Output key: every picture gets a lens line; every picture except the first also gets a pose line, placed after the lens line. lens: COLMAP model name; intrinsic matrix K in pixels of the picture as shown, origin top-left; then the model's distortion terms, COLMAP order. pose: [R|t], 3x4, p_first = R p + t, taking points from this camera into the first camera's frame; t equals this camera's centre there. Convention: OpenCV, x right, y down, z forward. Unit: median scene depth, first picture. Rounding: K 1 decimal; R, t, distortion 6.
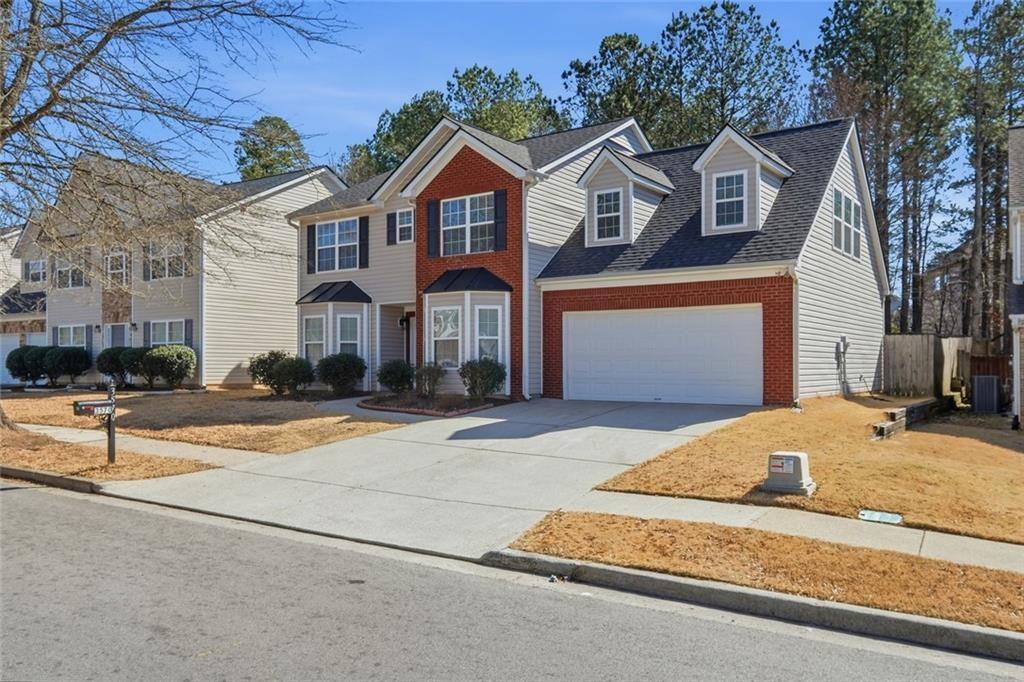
lens RADIAL K [[800.7, 0, 512.3], [0, 800.7, 342.9], [0, 0, 1]] dist [-0.004167, -0.000784]
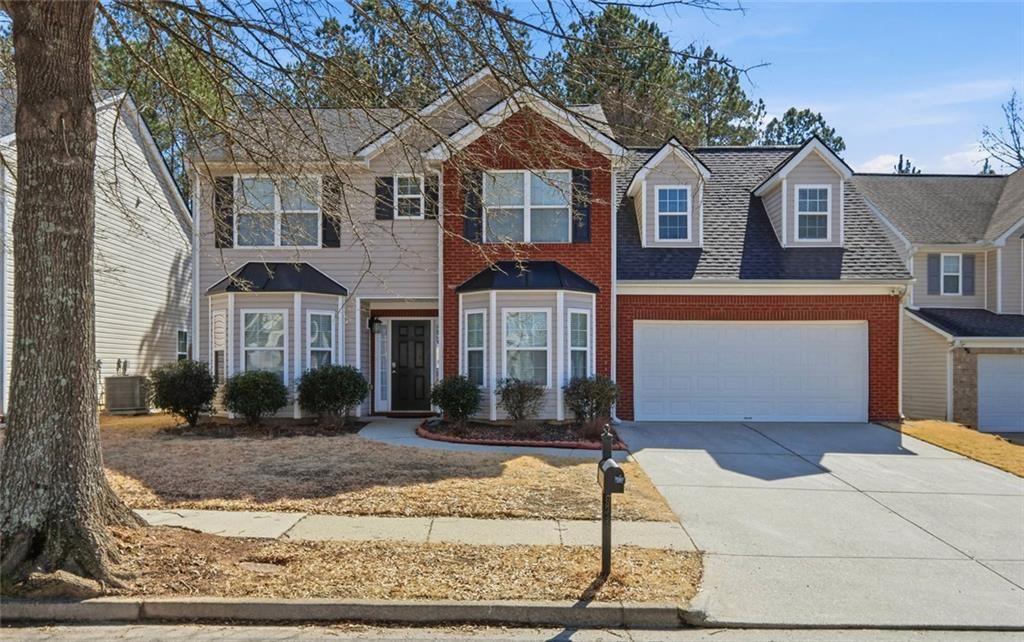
lens RADIAL K [[796.8, 0, 511.0], [0, 796.8, 321.5], [0, 0, 1]] dist [-0.008856, -0.002318]
pose [[0.832274, 0.044077, 0.552609, -0.509259], [-0.017580, 0.998431, -0.053160, 0.009608], [-0.554085, 0.034529, 0.831744, 0.365532]]
